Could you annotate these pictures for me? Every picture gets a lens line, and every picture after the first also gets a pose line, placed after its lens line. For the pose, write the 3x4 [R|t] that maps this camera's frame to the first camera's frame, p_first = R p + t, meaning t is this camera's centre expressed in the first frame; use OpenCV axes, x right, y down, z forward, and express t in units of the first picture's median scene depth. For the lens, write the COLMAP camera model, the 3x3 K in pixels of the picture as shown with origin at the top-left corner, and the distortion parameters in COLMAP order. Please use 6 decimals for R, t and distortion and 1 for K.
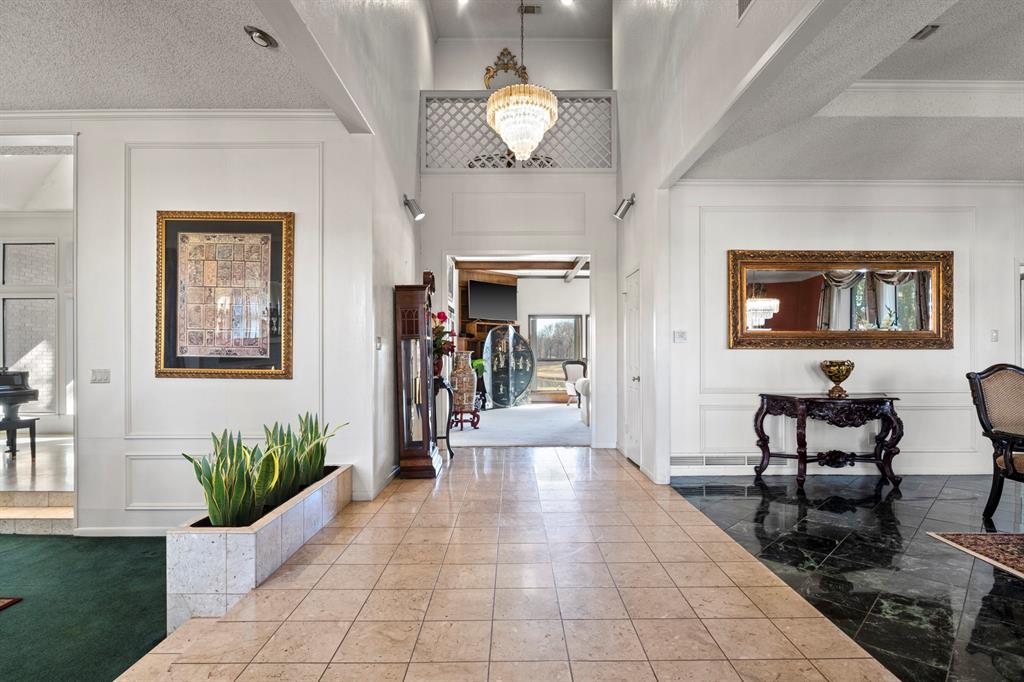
lens RADIAL K [[516.7, 0, 513.4], [0, 516.7, 353.0], [0, 0, 1]] dist [-0.003583, -0.001083]
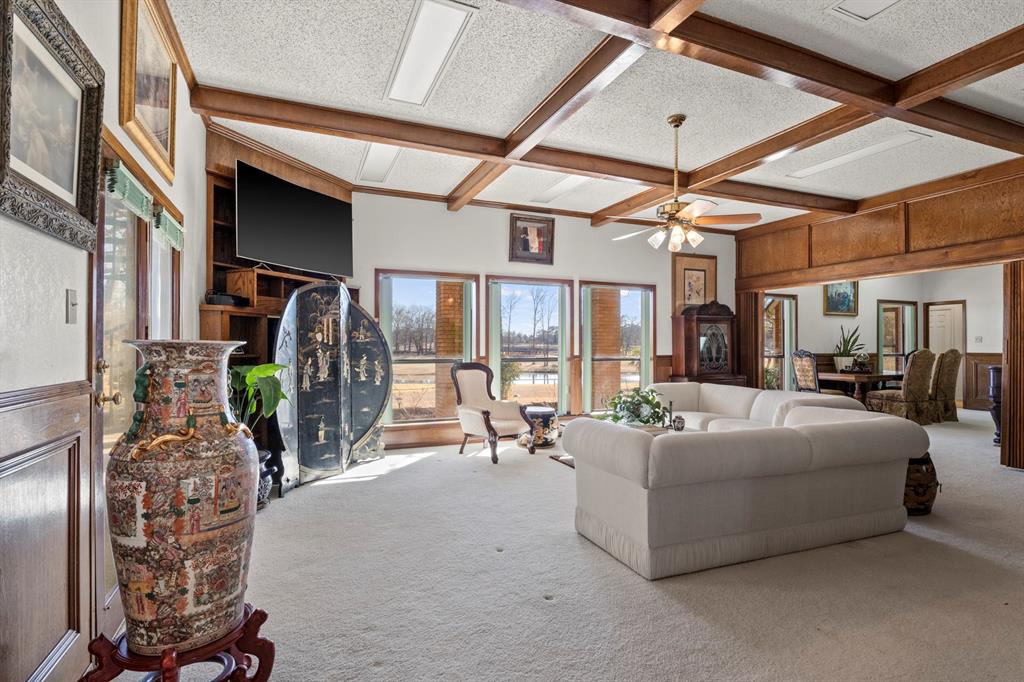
lens RADIAL K [[516.7, 0, 513.4], [0, 516.7, 353.0], [0, 0, 1]] dist [-0.003583, -0.001083]
pose [[0.924877, 0.001127, 0.380265, -0.038603], [-0.007394, 0.999860, 0.015020, -0.002547], [-0.380195, -0.016703, 0.924756, 0.545301]]
